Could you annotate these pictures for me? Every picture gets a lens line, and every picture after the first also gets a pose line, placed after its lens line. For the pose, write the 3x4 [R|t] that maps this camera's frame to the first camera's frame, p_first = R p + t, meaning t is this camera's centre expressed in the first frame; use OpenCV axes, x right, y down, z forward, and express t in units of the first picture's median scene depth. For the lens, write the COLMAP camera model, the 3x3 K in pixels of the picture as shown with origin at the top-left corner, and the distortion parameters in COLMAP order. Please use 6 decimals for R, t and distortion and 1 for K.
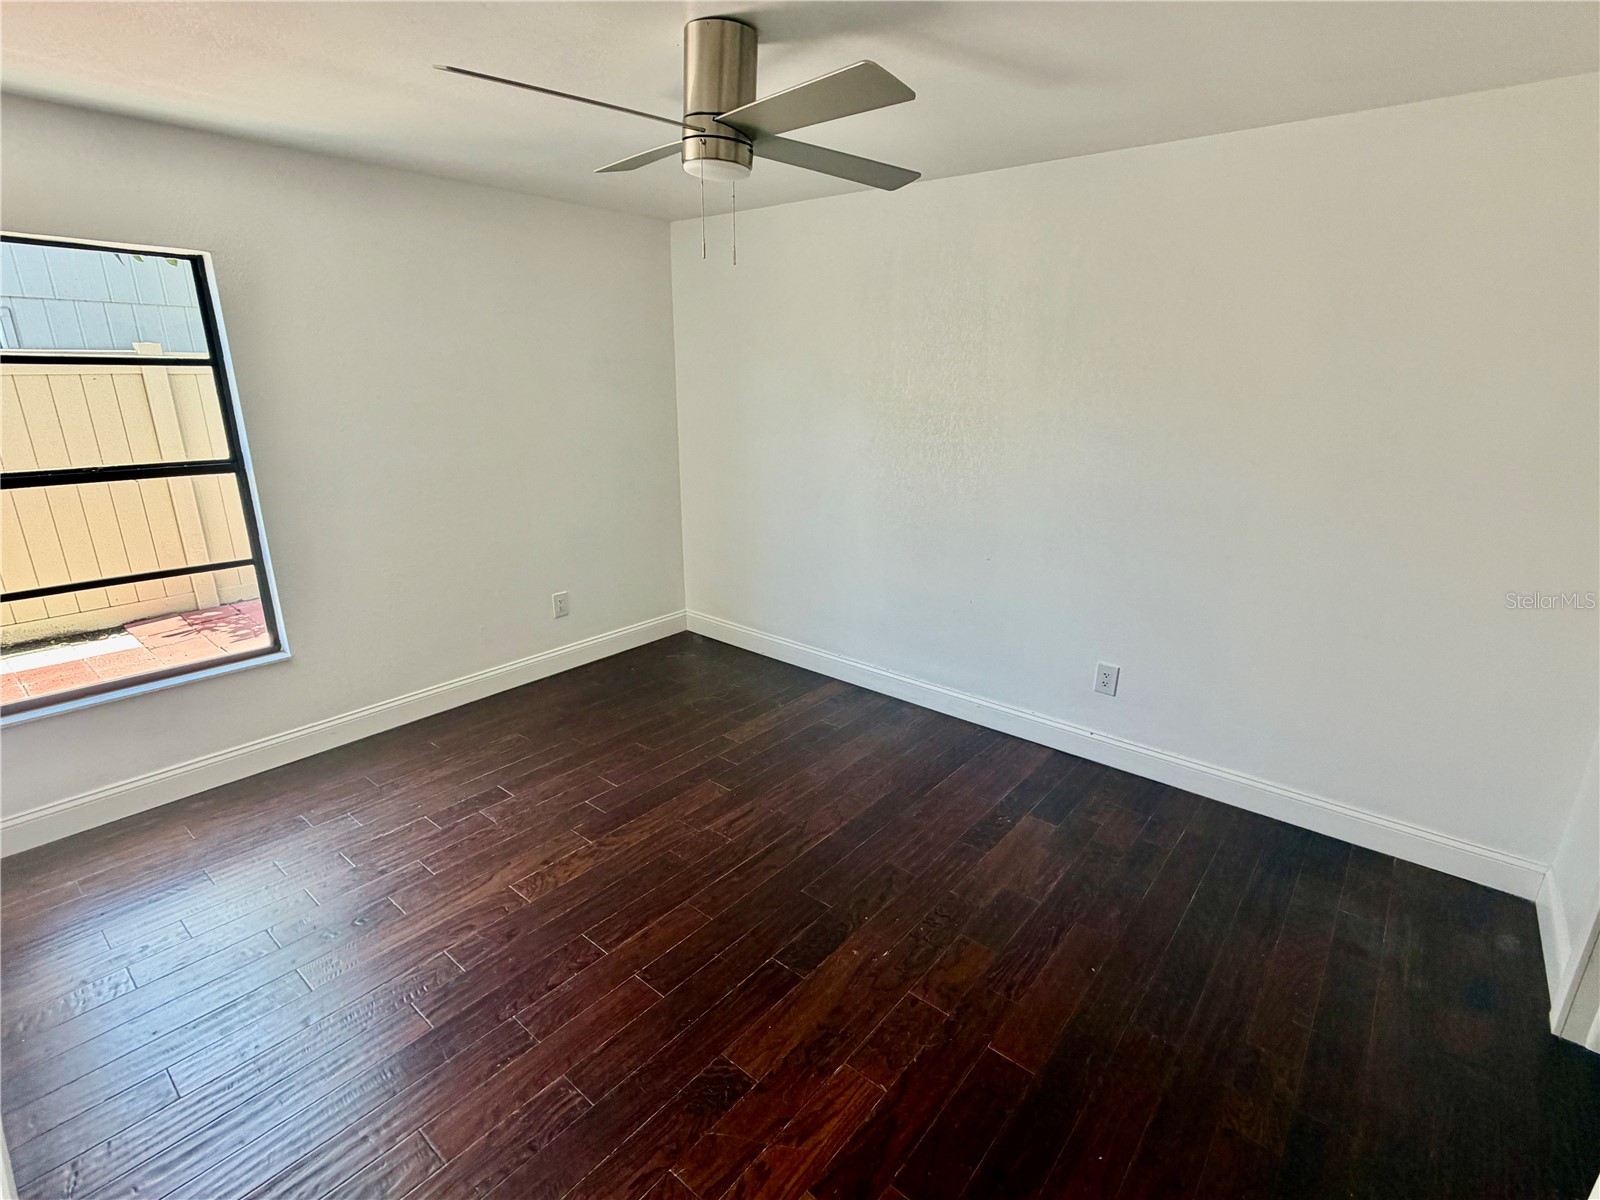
lens RADIAL K [[764.7, 0, 798.7], [0, 764.7, 609.2], [0, 0, 1]] dist [0.002202, -0.000362]
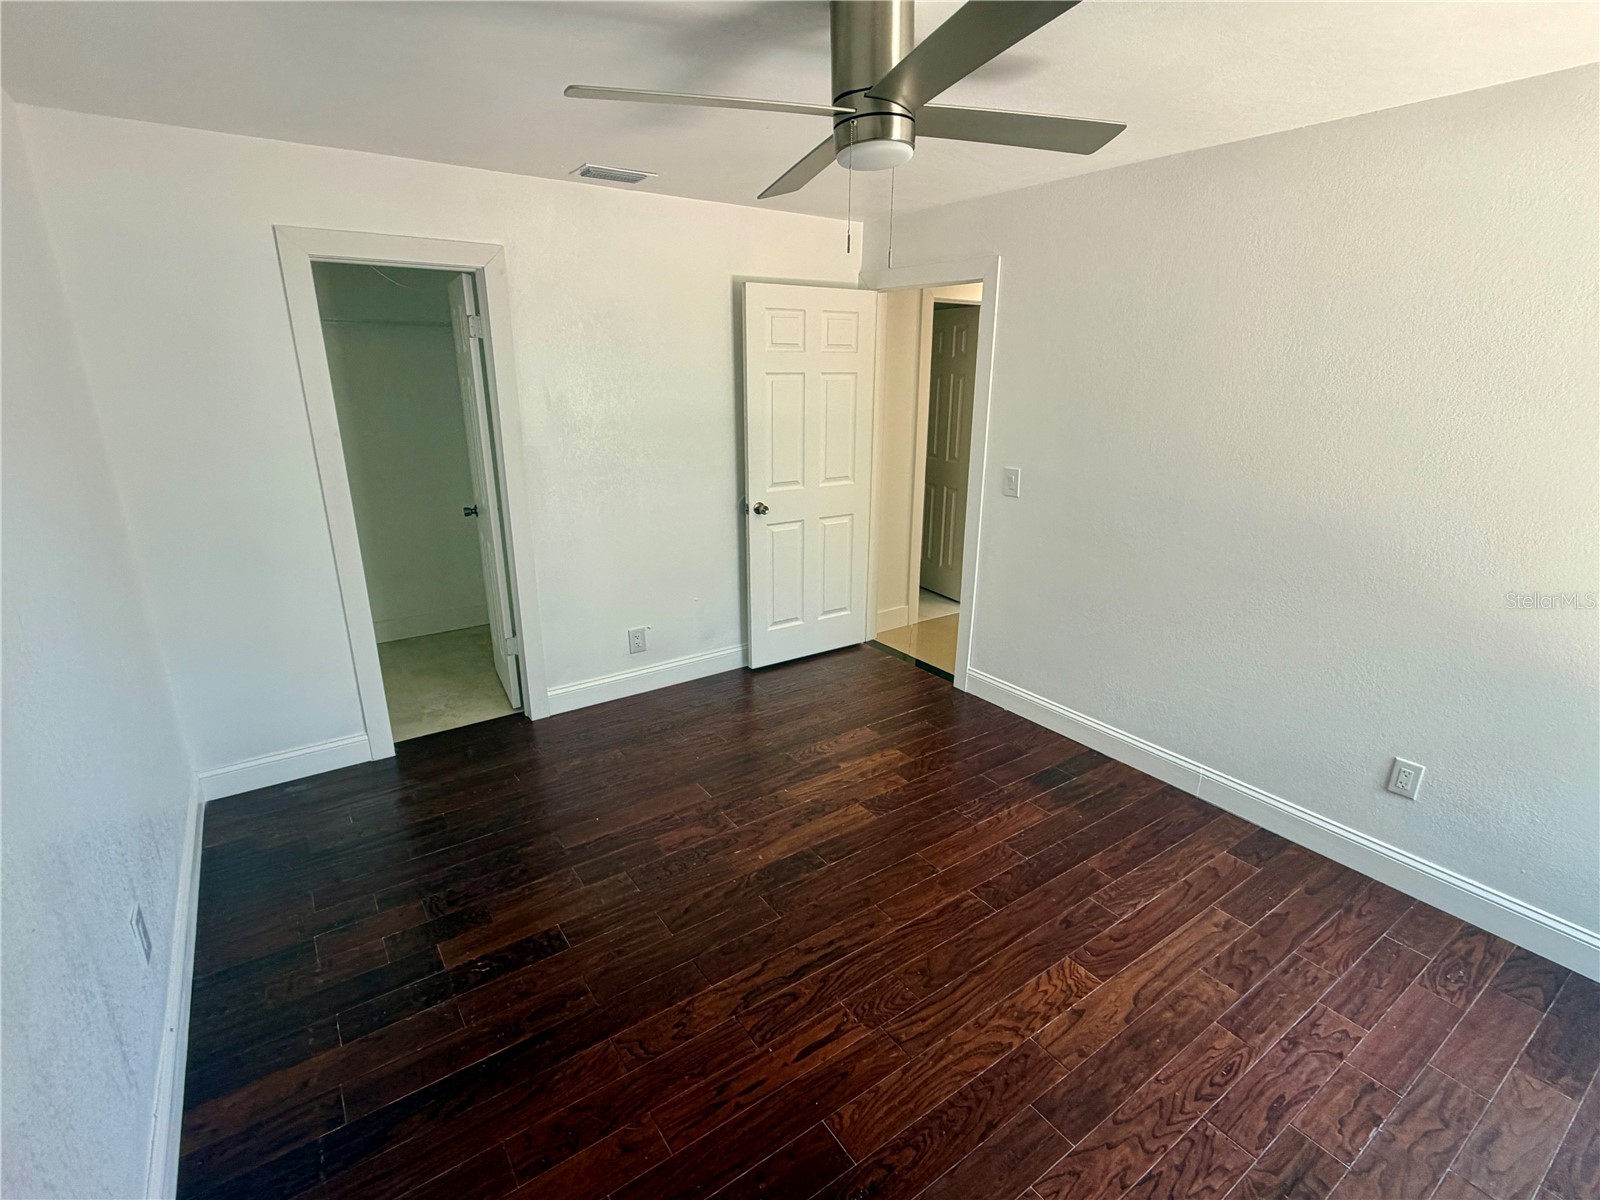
lens RADIAL K [[764.7, 0, 798.7], [0, 764.7, 609.2], [0, 0, 1]] dist [0.002202, -0.000362]
pose [[-0.964956, -0.095169, 0.244546, -0.213982], [0.062961, 0.820730, 0.567836, -0.492175], [-0.254747, 0.563334, -0.785976, 1.513406]]
